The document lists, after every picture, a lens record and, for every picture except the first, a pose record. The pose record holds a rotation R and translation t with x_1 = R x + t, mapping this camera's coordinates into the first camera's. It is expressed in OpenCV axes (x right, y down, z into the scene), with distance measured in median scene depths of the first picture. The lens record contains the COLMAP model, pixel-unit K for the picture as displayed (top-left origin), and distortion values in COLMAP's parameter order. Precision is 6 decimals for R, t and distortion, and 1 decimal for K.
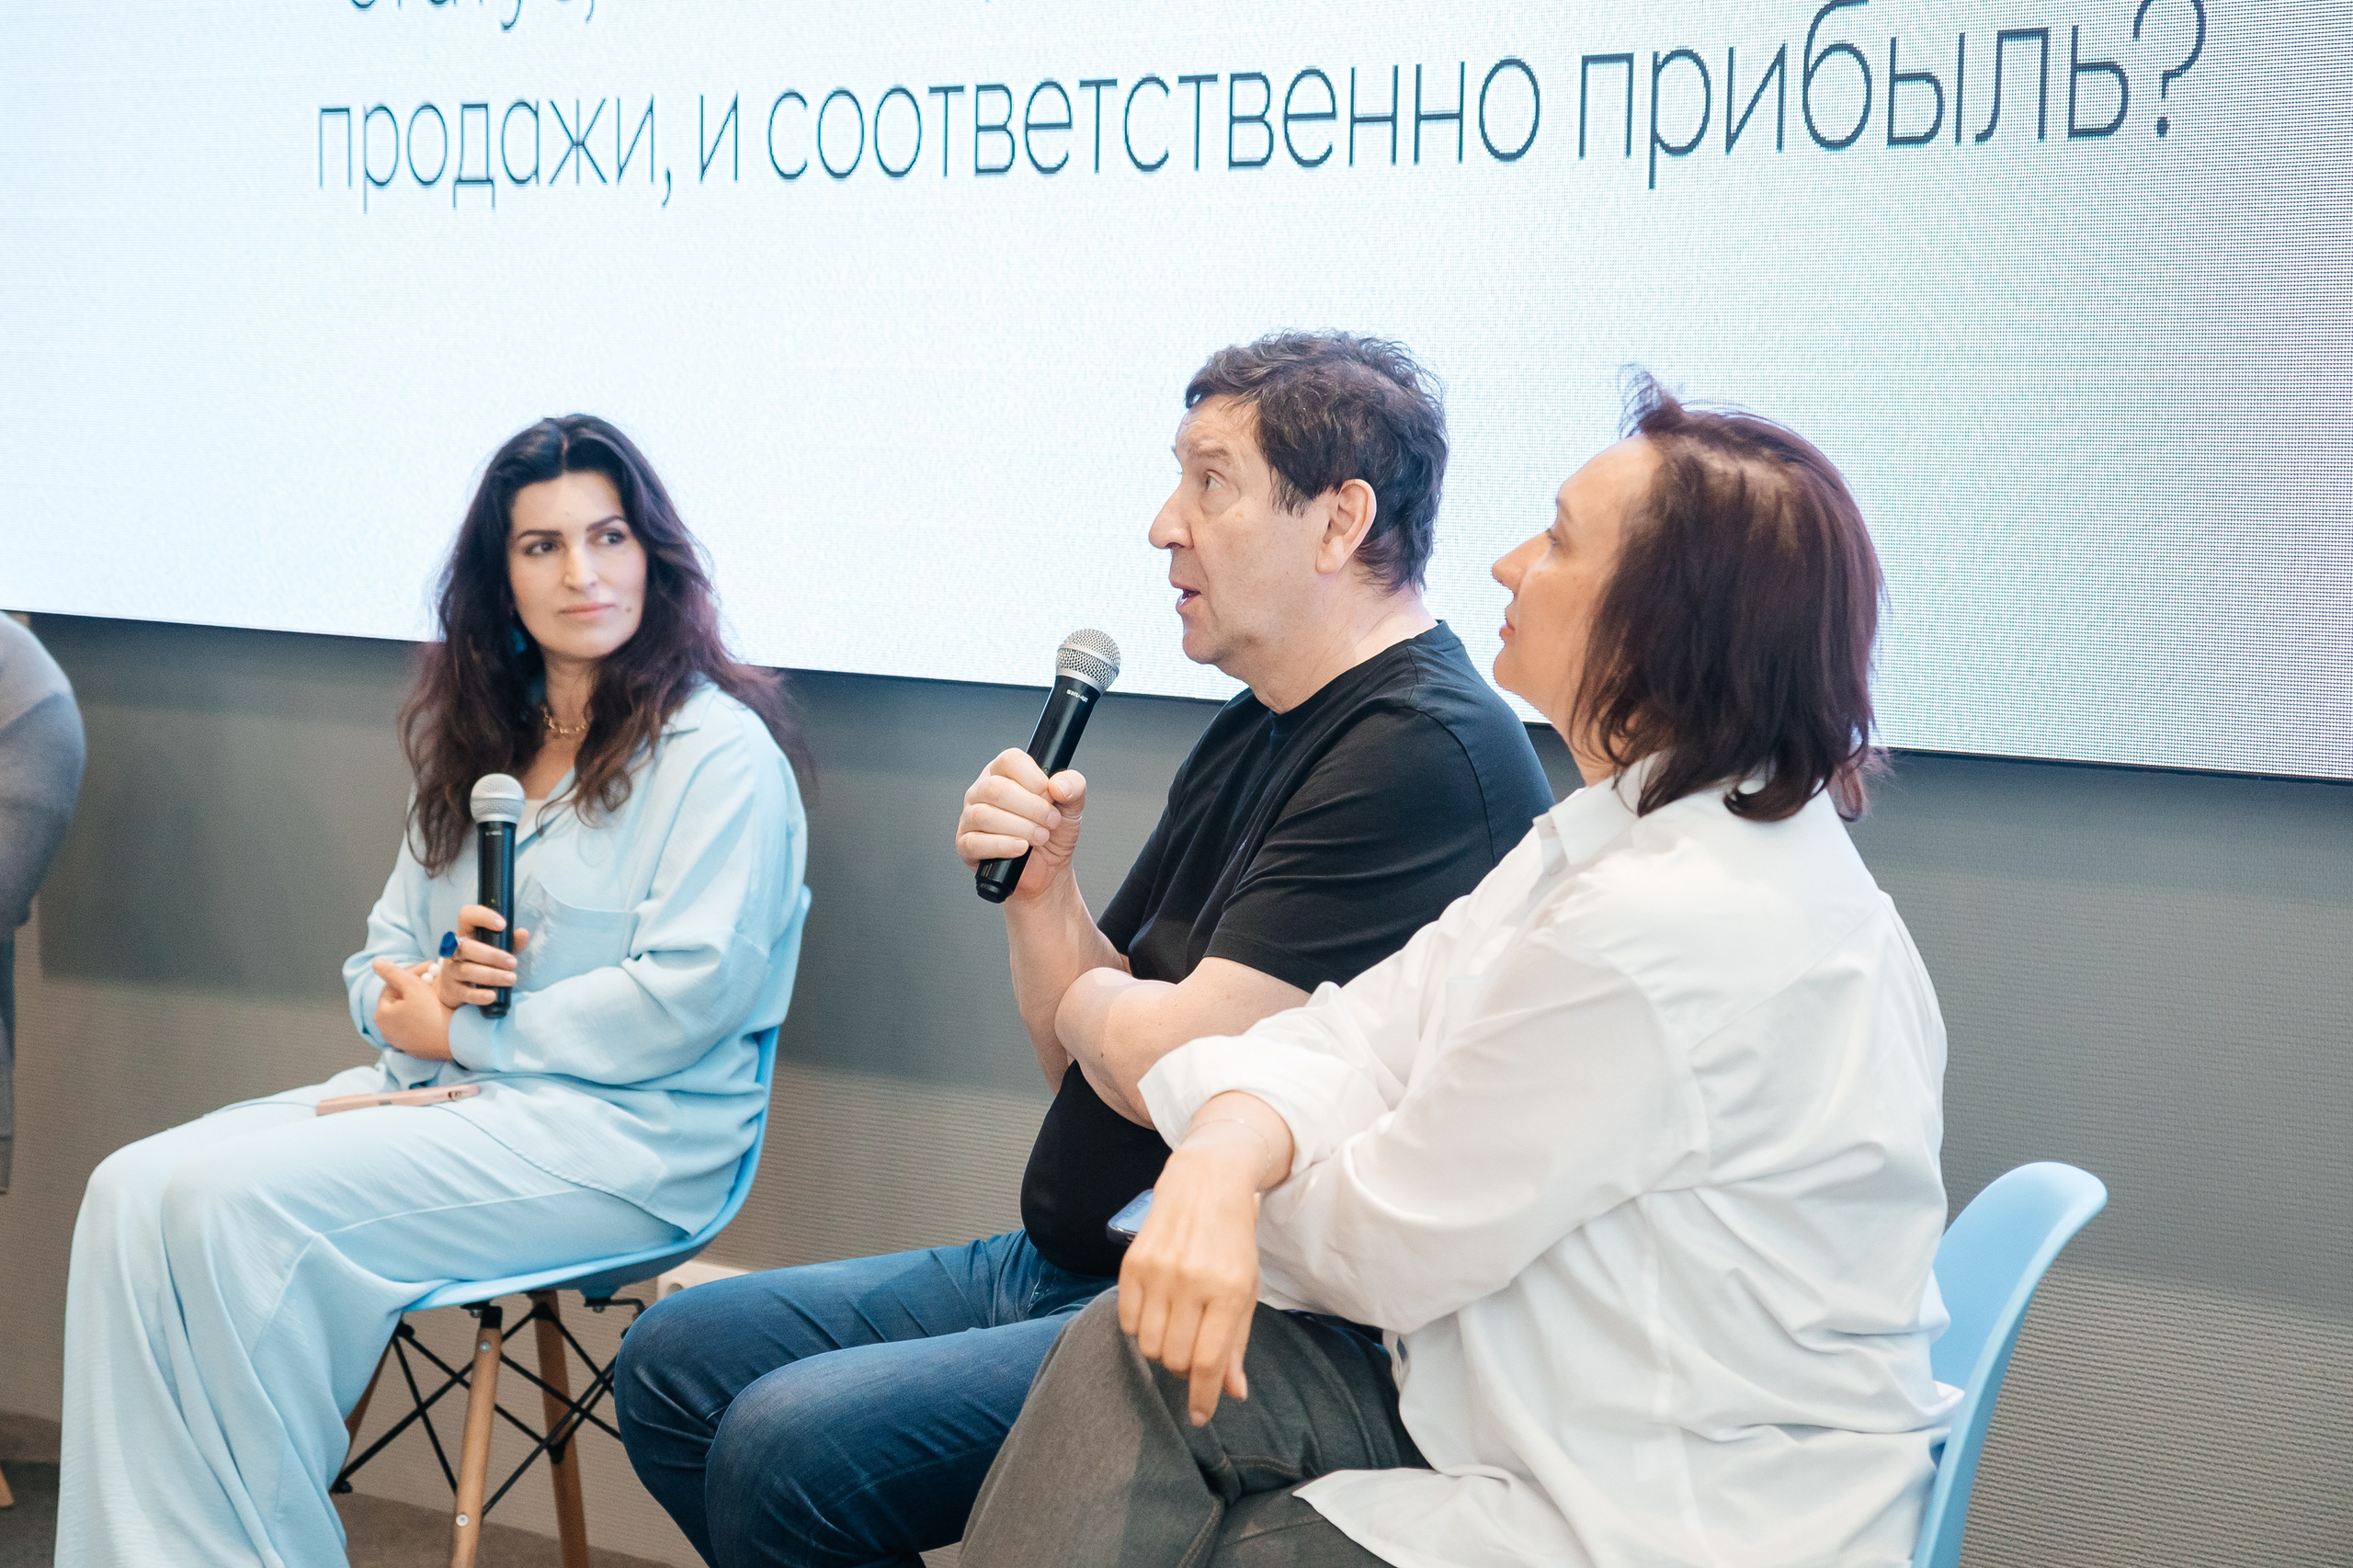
lens RADIAL K [[5652.1, 0, 1189.9], [0, 5652.1, 761.4], [0, 0, 1]] dist [0.519931, 0.000000]
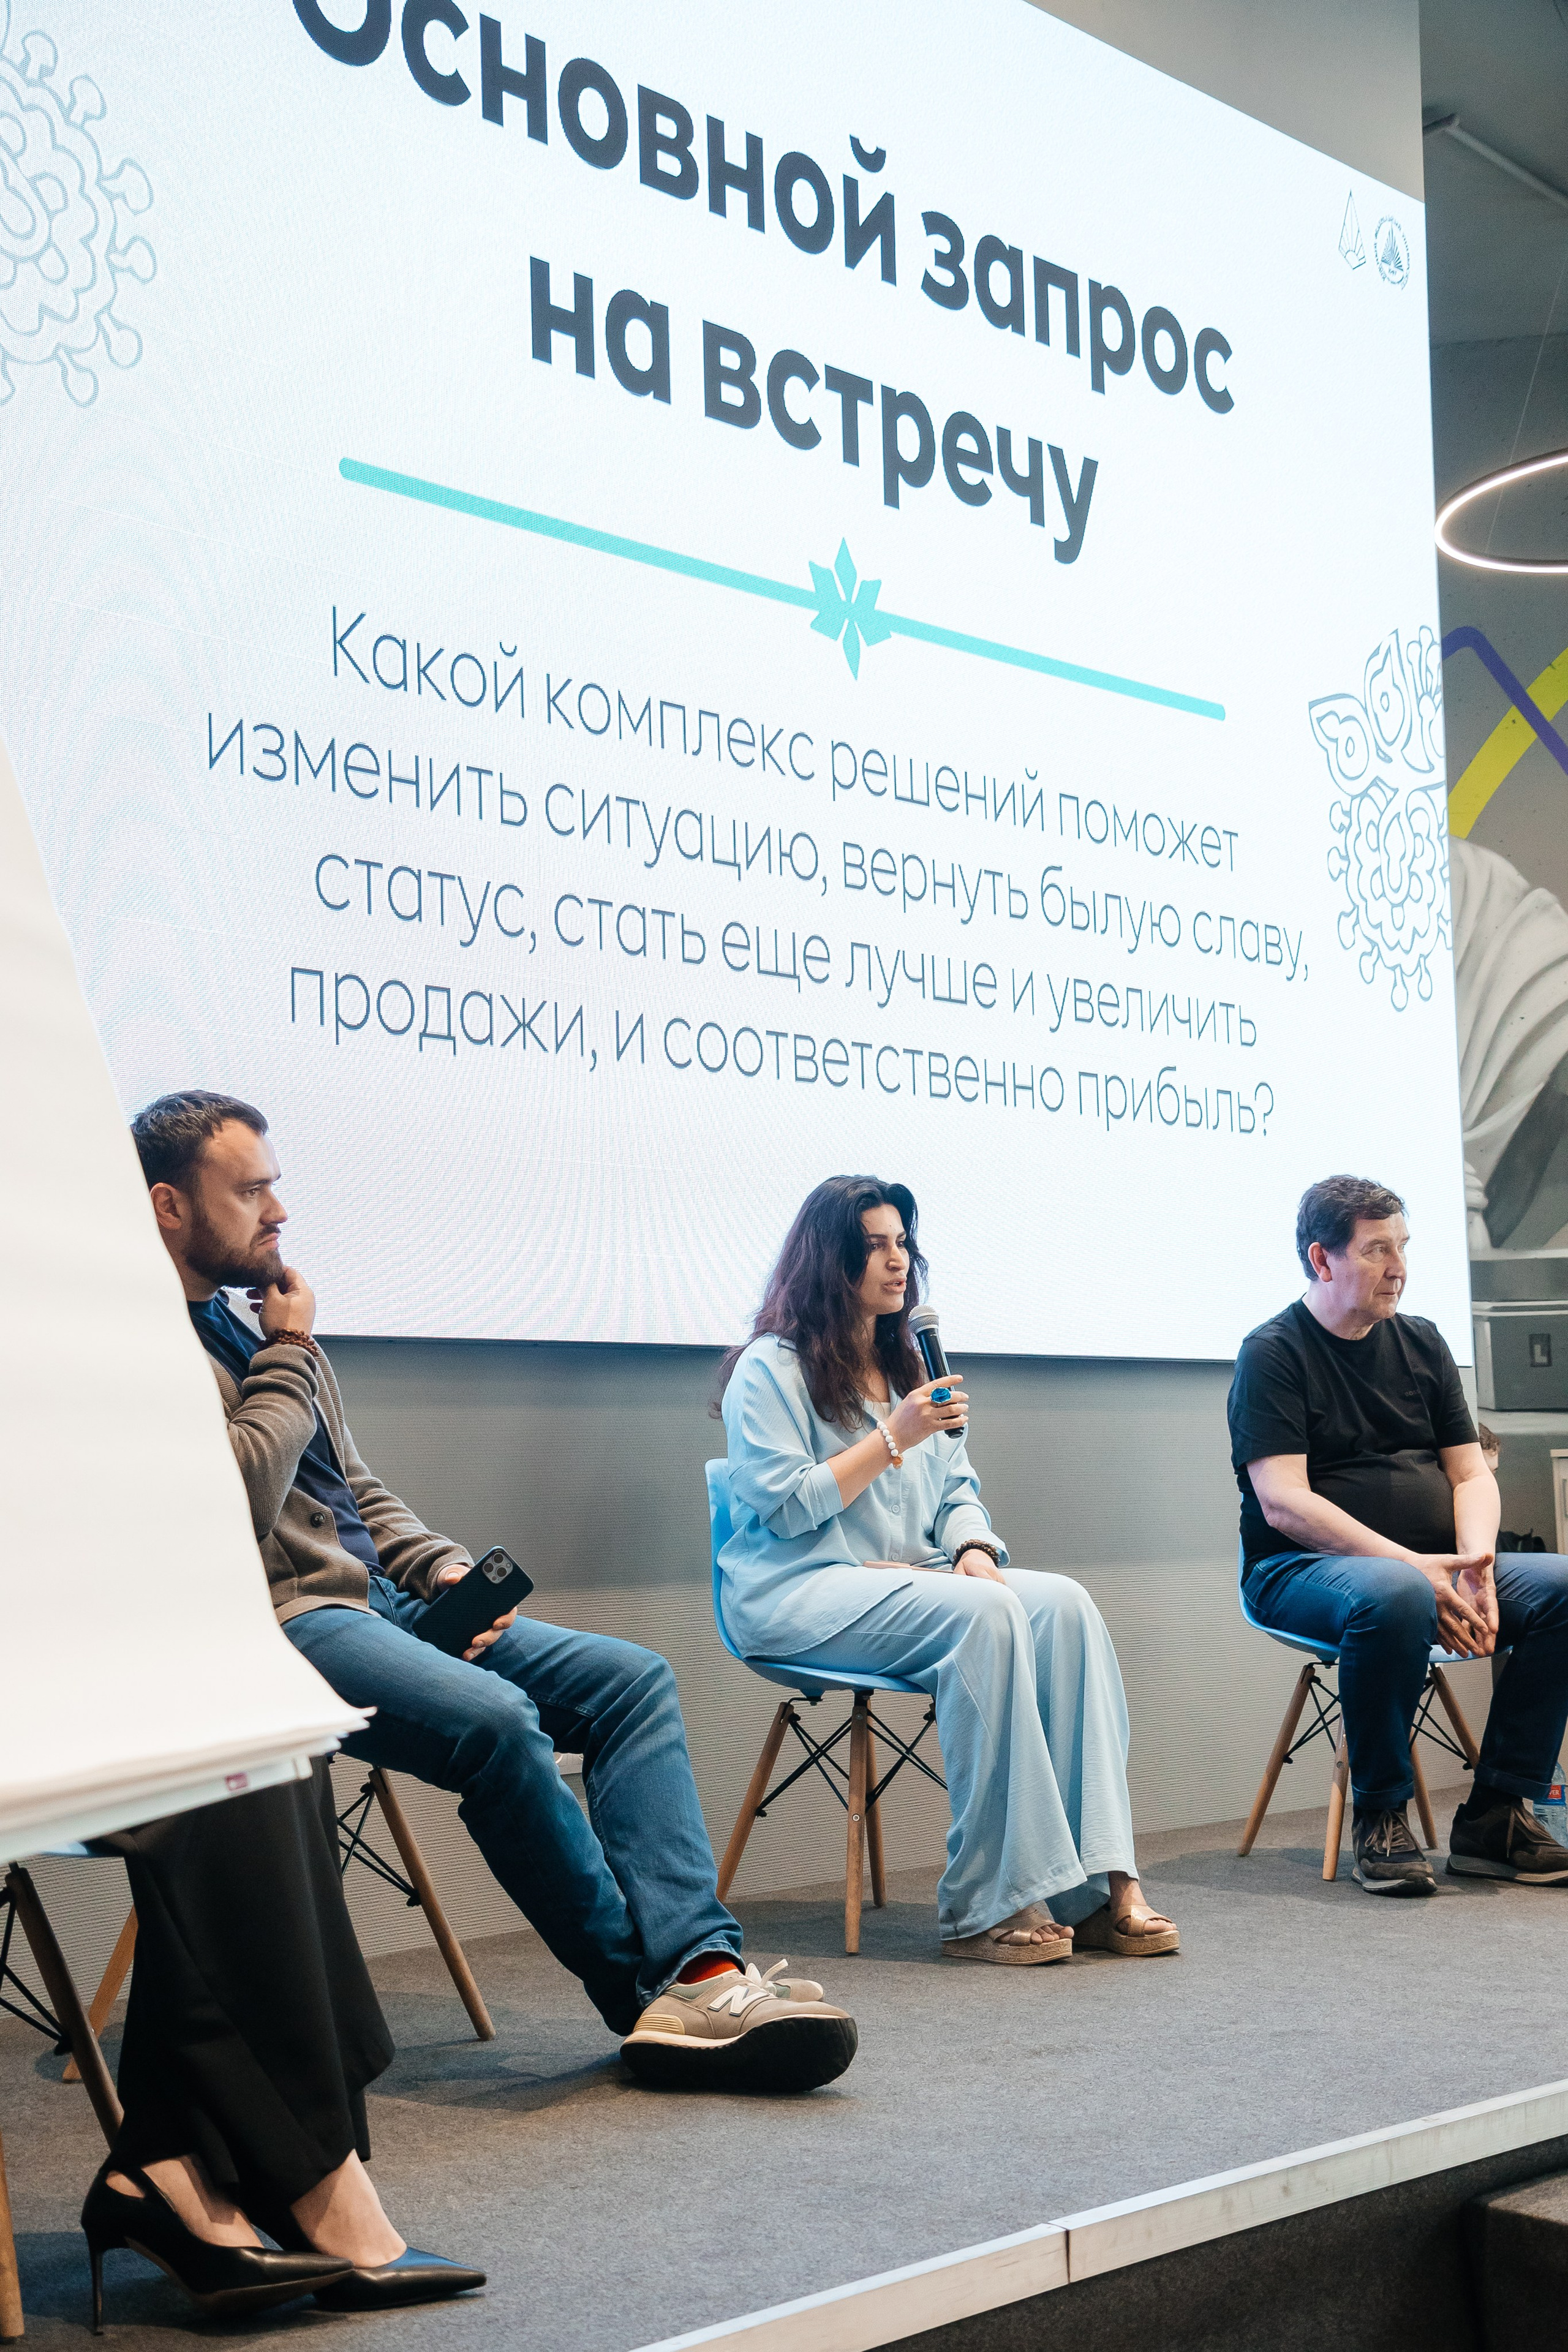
lens RADIAL K [[2885.7, 0, 779.7], [0, 2885.7, 1191.6], [0, 0, 1]] dist [0.149144, 0.000000]
pose [[-0.032806, 0.090881, 0.995321, -1.030232], [0.087827, 0.992267, -0.087708, 0.018733], [-0.995595, 0.084538, -0.040534, 1.083203]]
